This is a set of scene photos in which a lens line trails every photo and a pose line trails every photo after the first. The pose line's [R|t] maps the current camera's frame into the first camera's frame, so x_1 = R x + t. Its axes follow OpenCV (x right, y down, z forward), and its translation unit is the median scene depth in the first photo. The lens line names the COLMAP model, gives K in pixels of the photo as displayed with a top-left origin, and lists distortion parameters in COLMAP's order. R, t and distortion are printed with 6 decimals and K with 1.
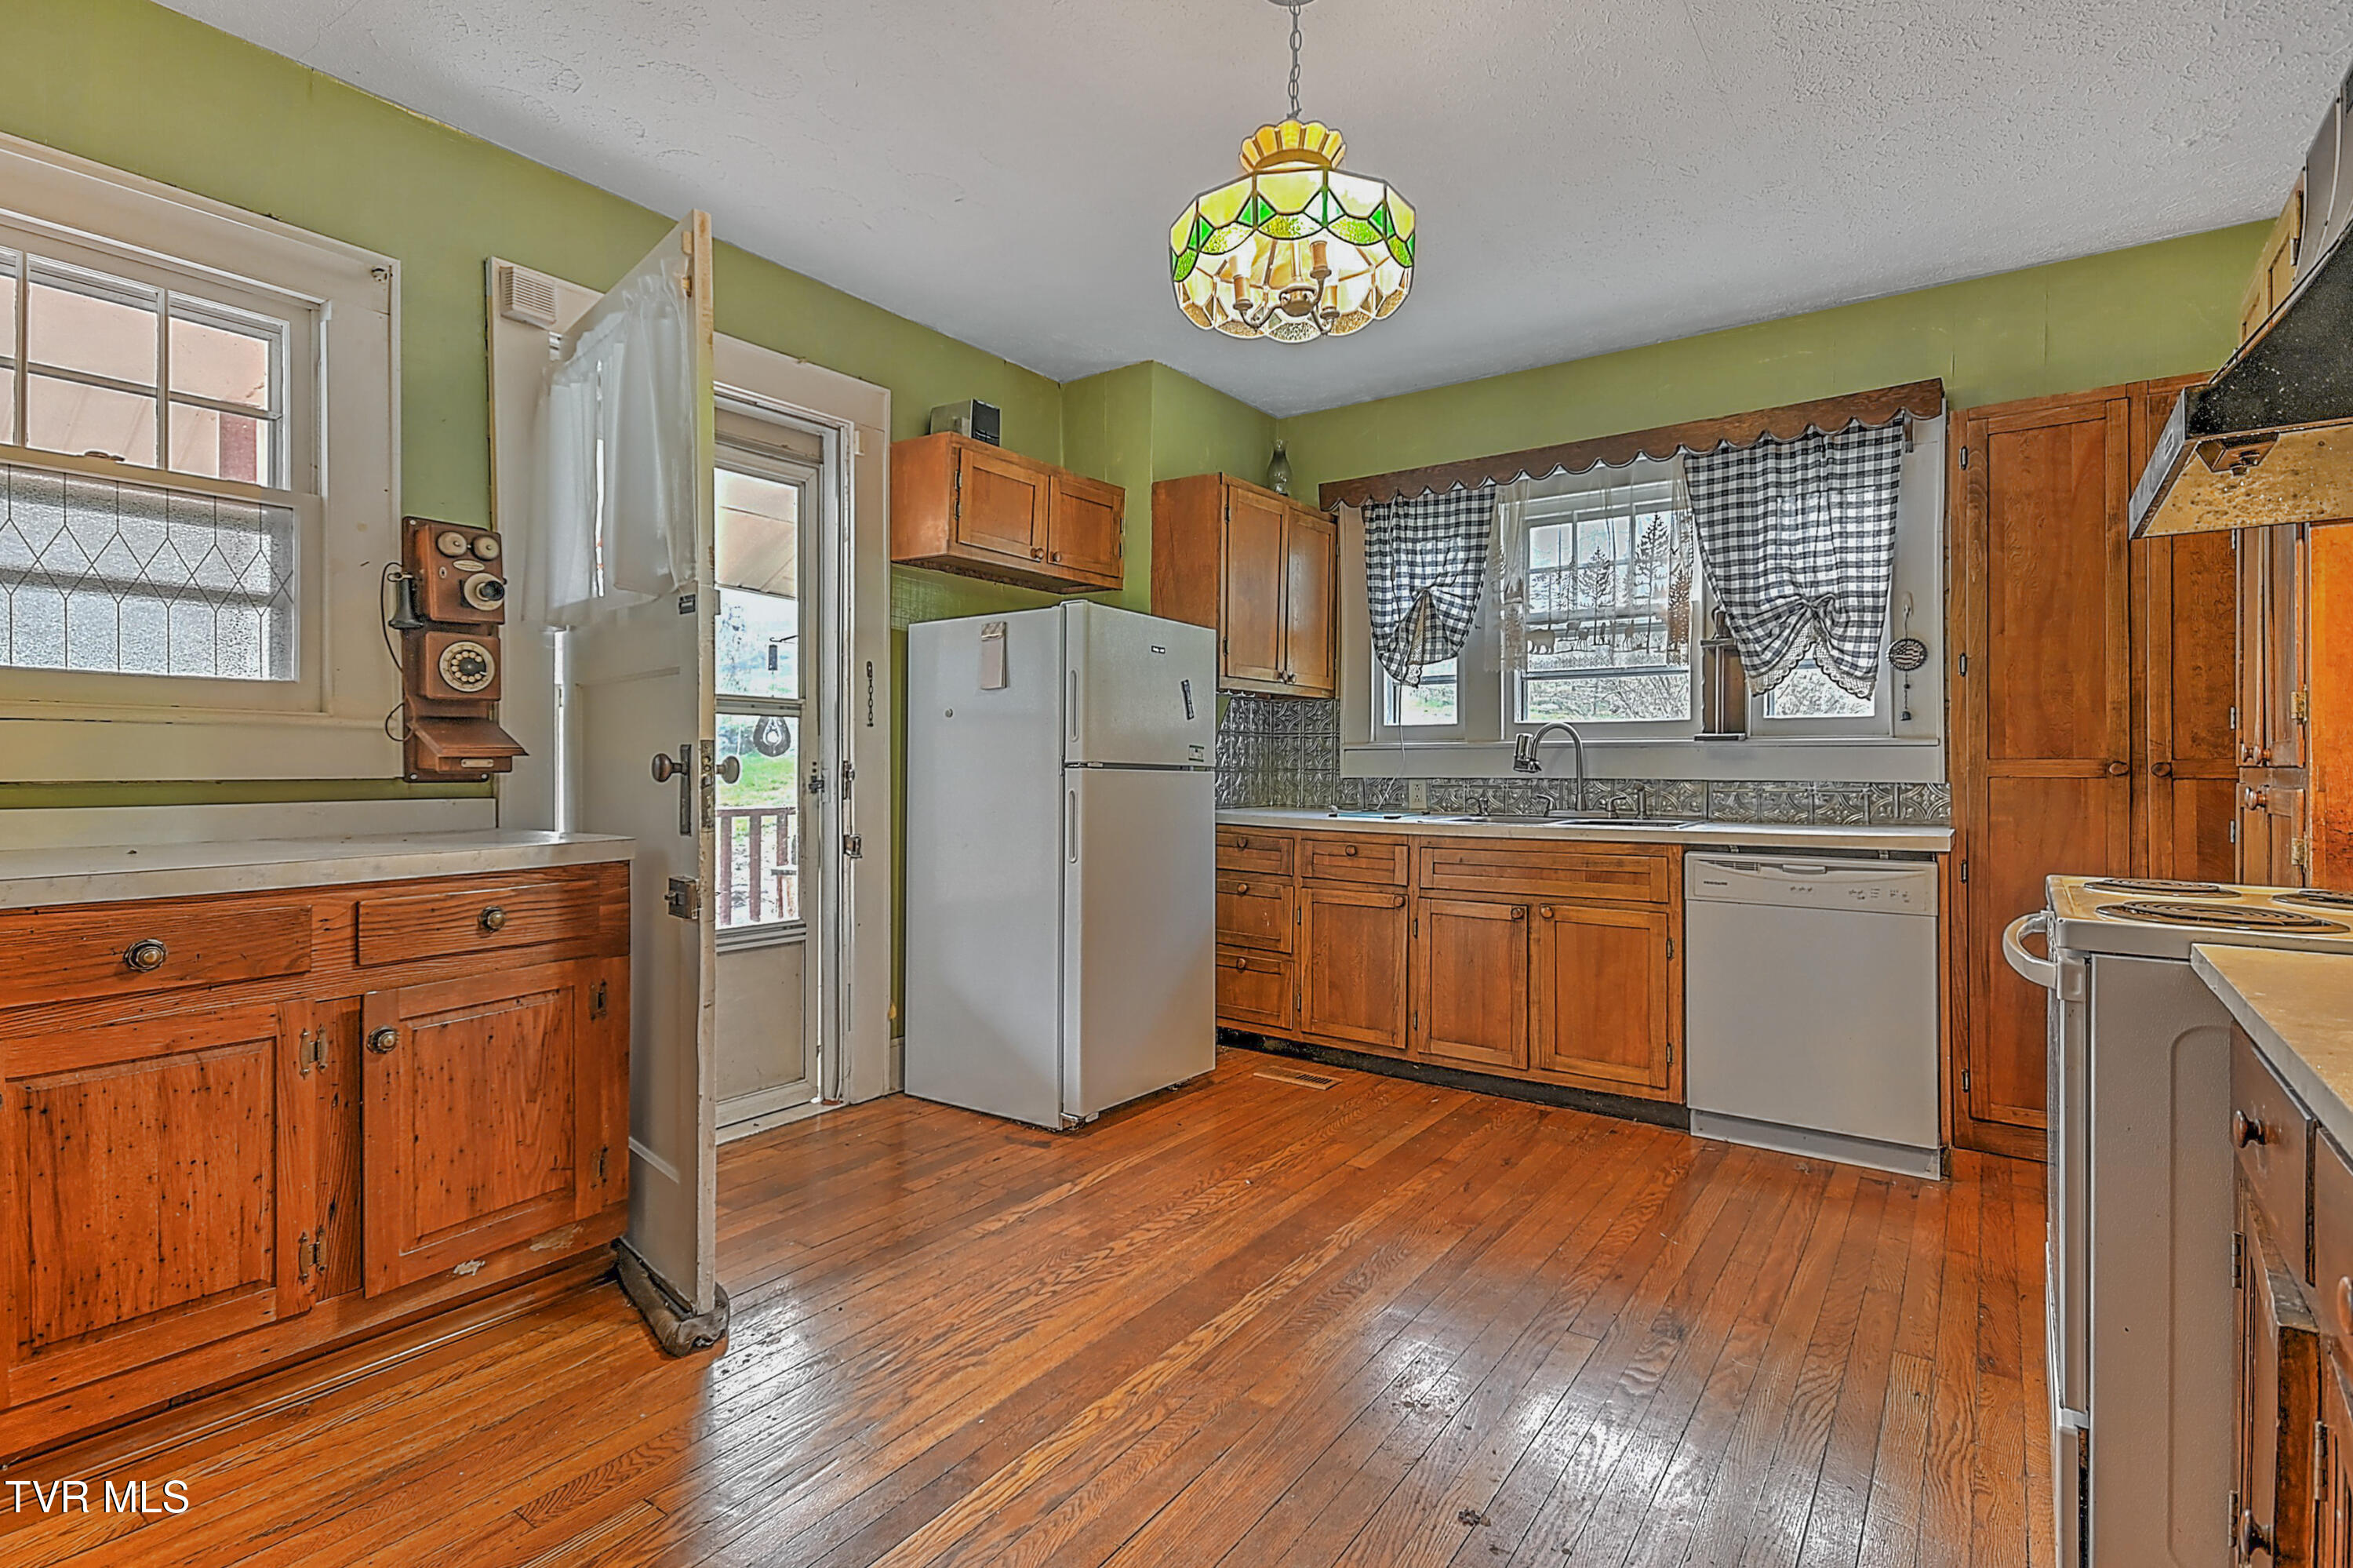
lens RADIAL K [[1136.1, 0, 1168.4], [0, 1136.1, 760.6], [0, 0, 1]] dist [0.021493, 0.000724]
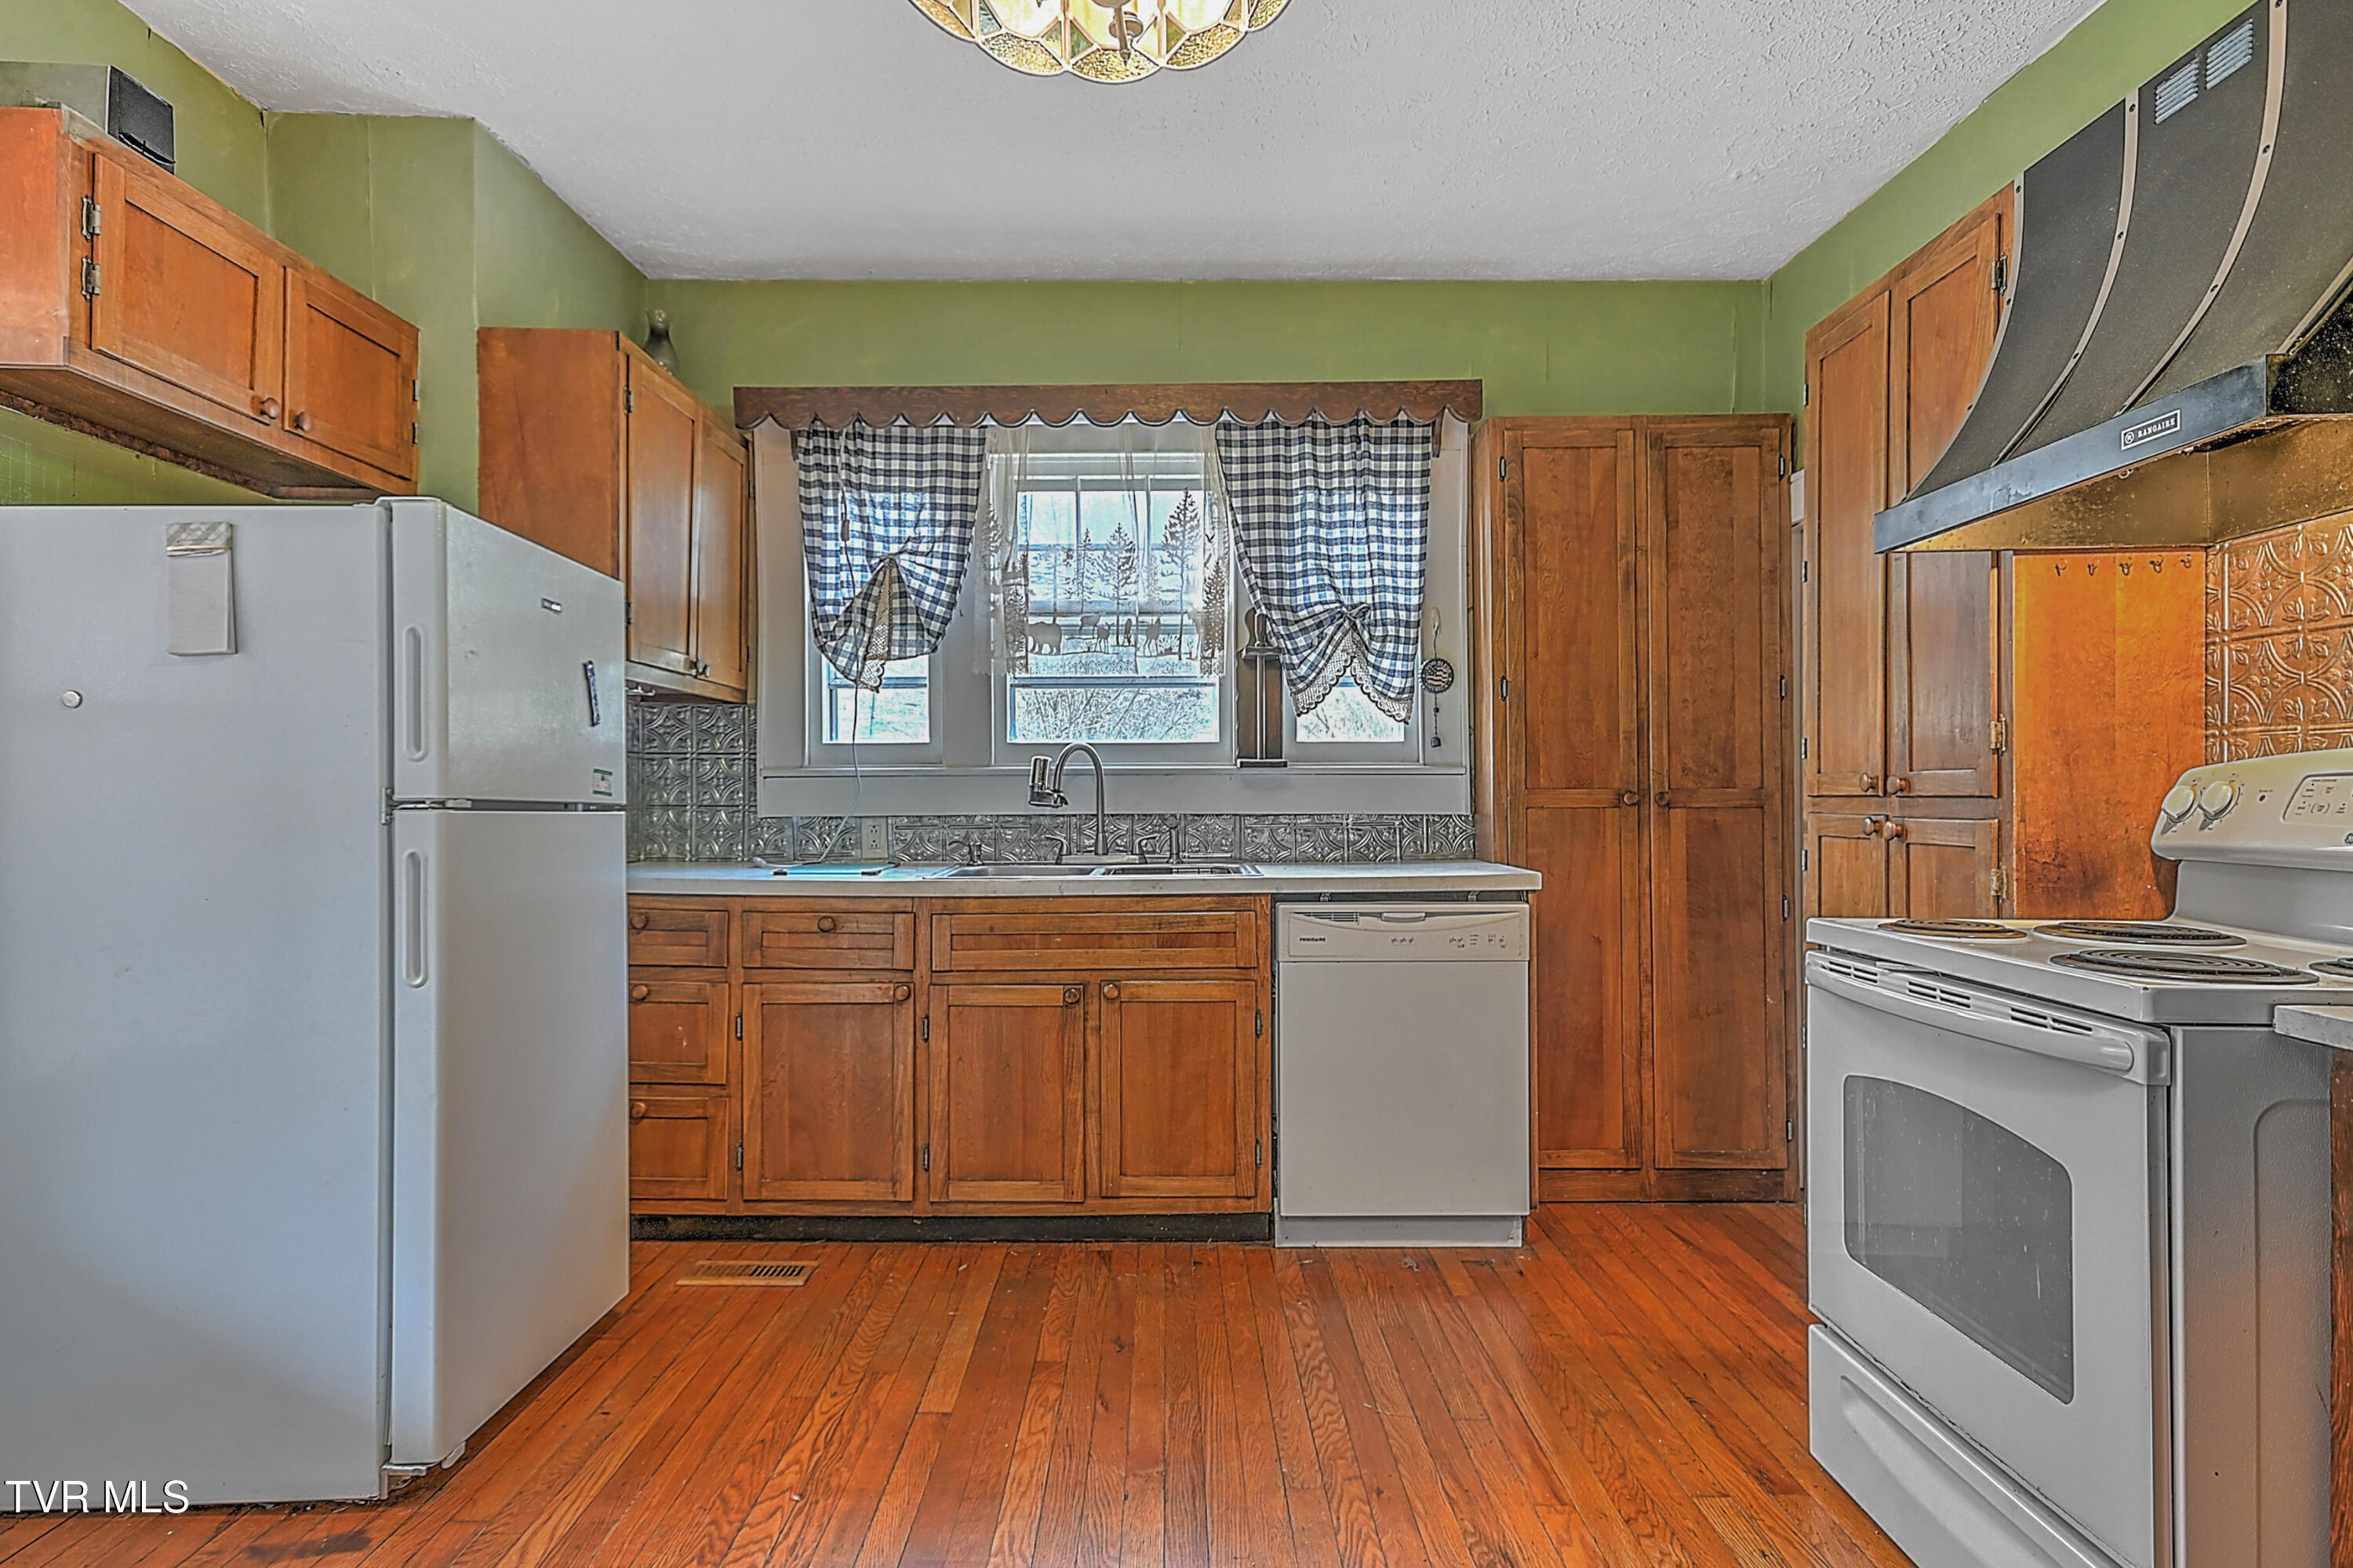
lens RADIAL K [[1308.9, 0, 1186.0], [0, 1308.9, 795.8], [0, 0, 1]] dist [0.025902, 0.007845]
pose [[0.814646, -0.005934, 0.579928, -0.132047], [0.003309, 0.999979, 0.005584, -0.002236], [-0.579949, -0.002631, 0.814649, 0.252431]]
